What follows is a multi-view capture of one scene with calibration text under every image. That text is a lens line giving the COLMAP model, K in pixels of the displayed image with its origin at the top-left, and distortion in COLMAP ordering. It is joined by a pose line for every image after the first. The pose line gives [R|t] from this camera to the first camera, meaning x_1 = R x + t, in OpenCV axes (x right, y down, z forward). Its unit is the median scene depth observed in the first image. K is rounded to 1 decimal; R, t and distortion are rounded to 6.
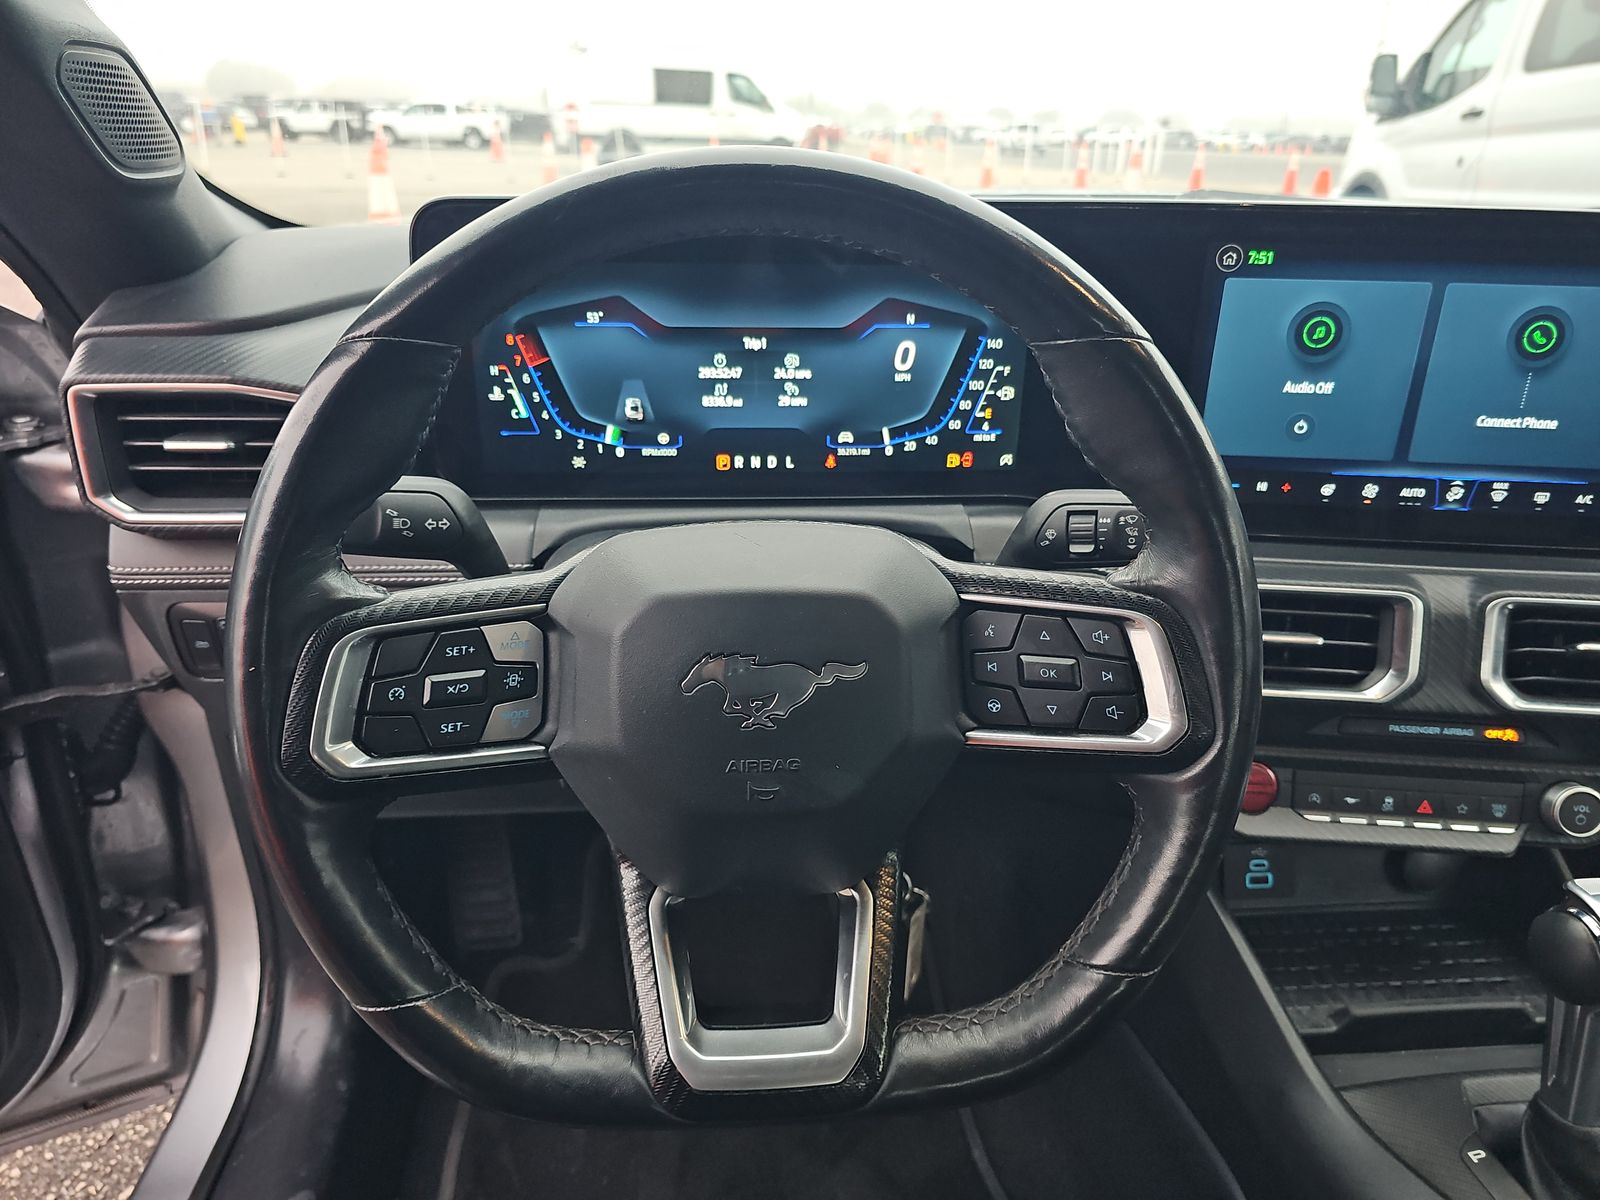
lens RADIAL K [[1054.8, 0, 769.5], [0, 1054.8, 601.8], [0, 0, 1]] dist [0.060908, -0.066993]
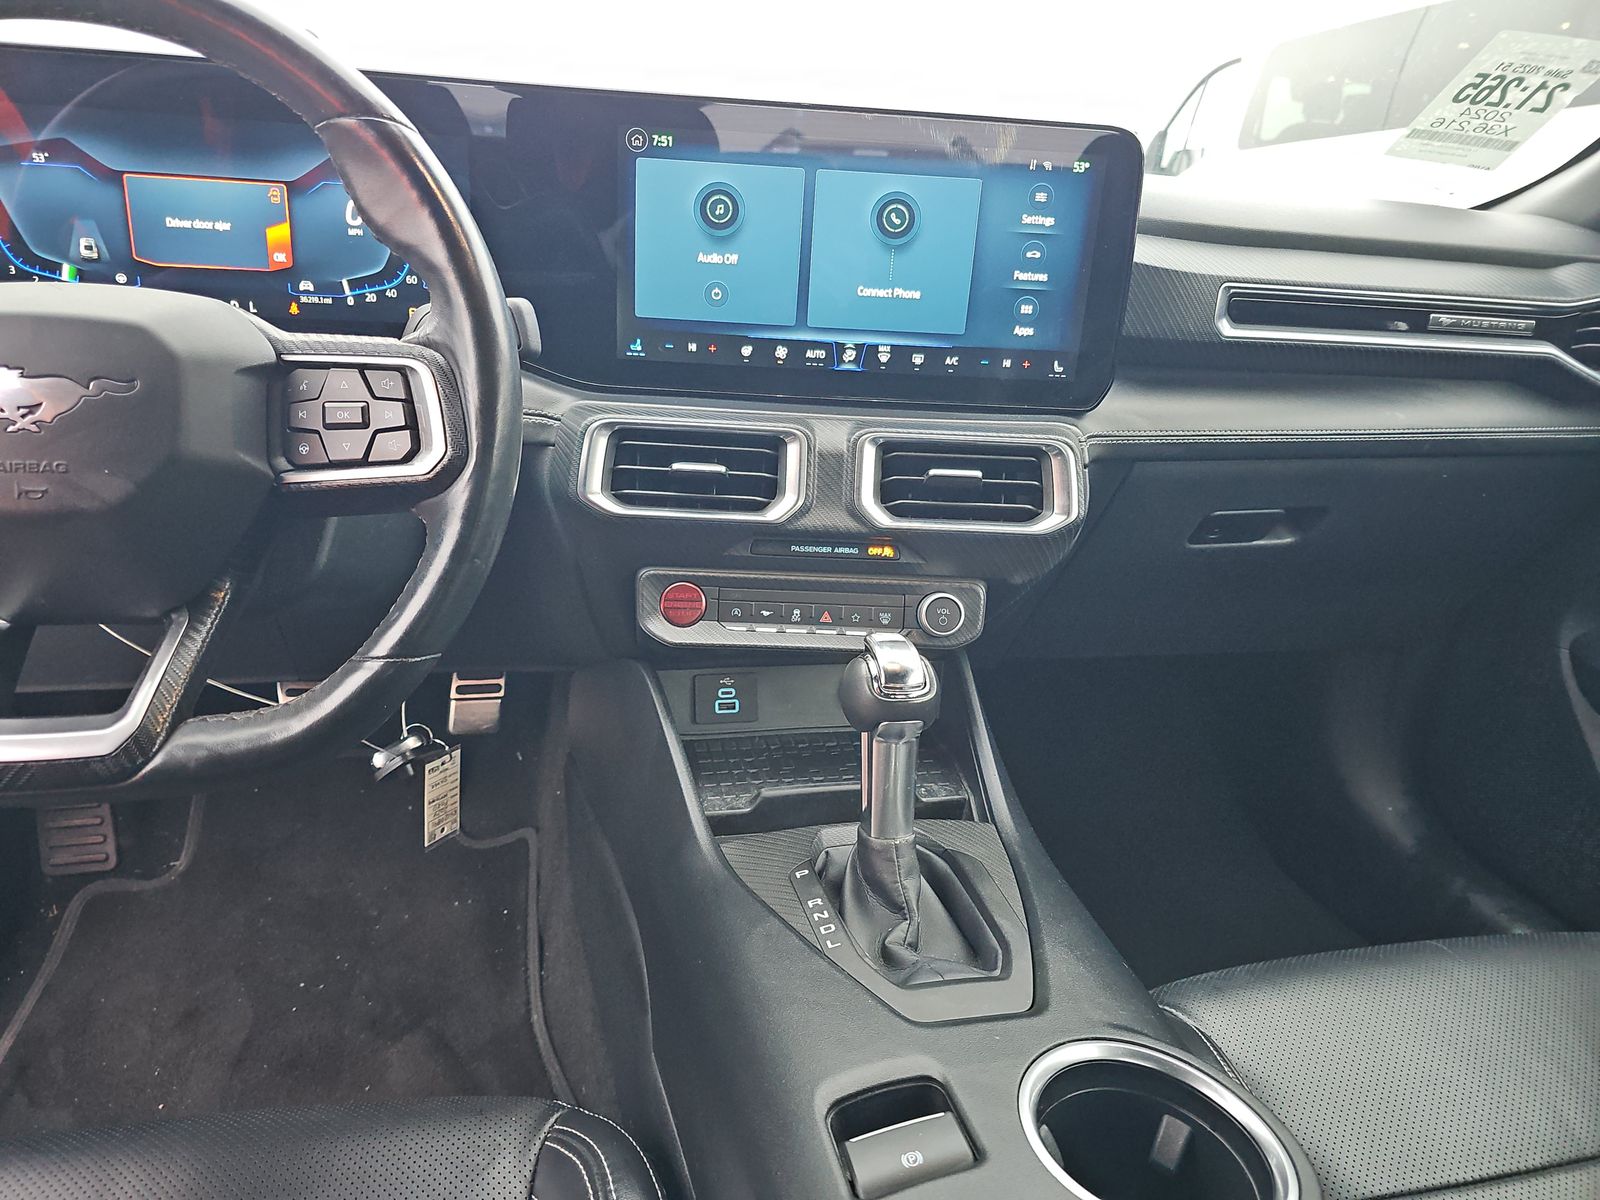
lens RADIAL K [[1054.8, 0, 769.5], [0, 1054.8, 601.8], [0, 0, 1]] dist [0.060908, -0.066993]
pose [[0.990453, -0.006862, 0.137678, 0.398667], [0.014800, 0.998281, -0.056712, 0.243370], [-0.137052, 0.058208, 0.988852, -0.138196]]
